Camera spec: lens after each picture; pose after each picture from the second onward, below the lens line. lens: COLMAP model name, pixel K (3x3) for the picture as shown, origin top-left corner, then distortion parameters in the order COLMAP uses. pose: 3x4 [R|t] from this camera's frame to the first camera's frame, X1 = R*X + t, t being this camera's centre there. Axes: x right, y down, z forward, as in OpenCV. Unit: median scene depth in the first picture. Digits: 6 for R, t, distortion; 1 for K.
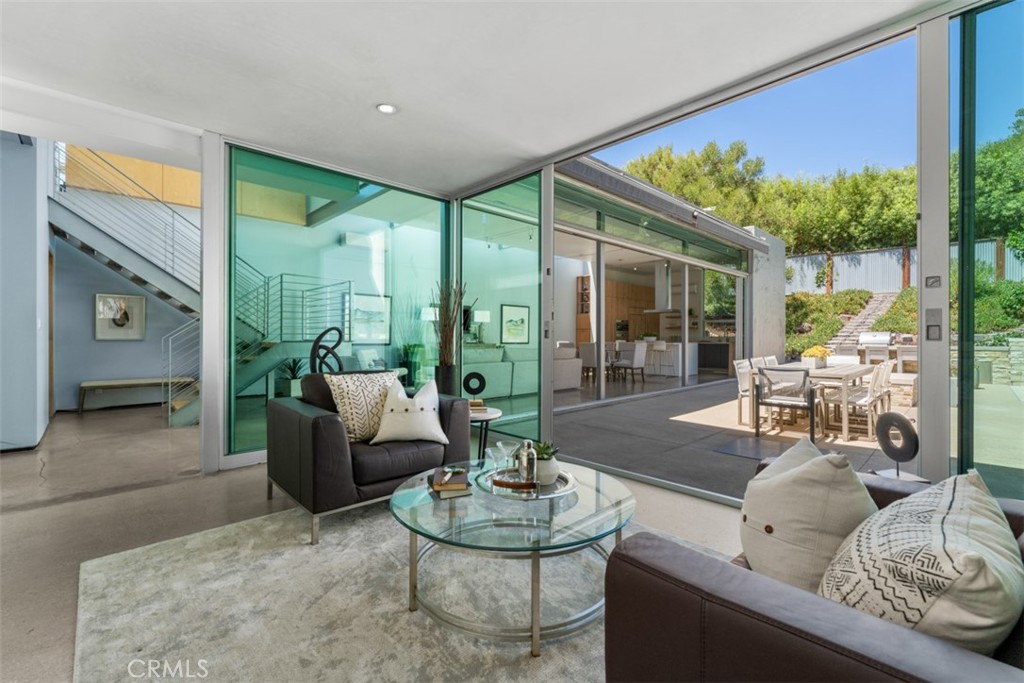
lens RADIAL K [[441.9, 0, 513.6], [0, 441.9, 336.4], [0, 0, 1]] dist [0.003892, -0.000076]
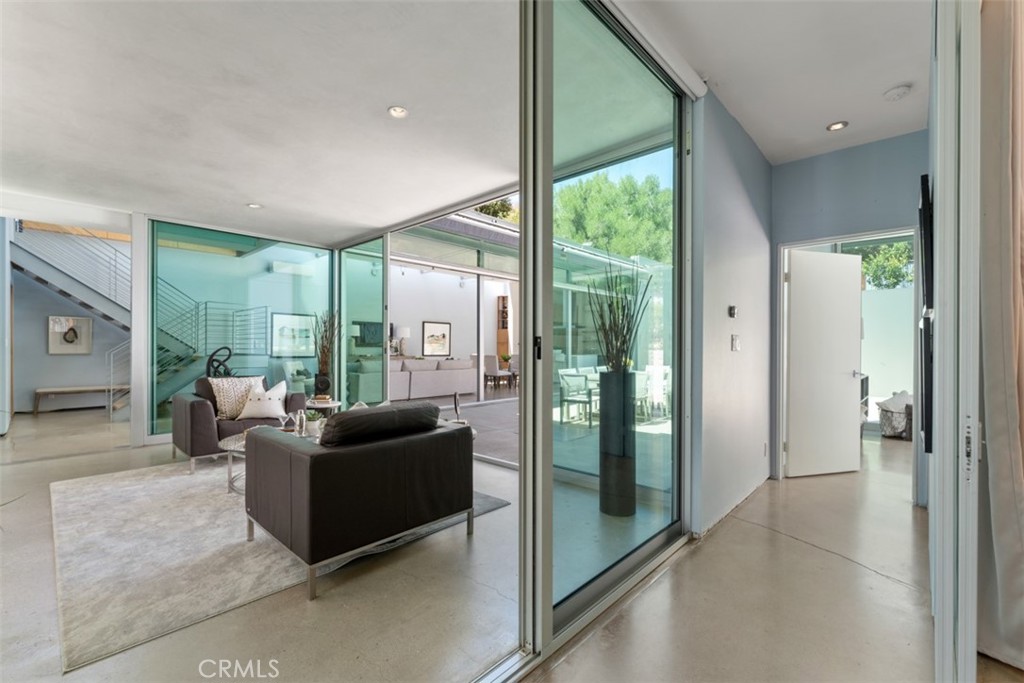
lens RADIAL K [[441.9, 0, 512.0], [0, 441.9, 348.7], [0, 0, 1]] dist [0.003892, -0.000076]
pose [[0.998148, -0.000366, 0.060837, 0.237004], [0.000204, 0.999996, 0.002663, -0.009496], [-0.060838, -0.002646, 0.998144, -0.274661]]
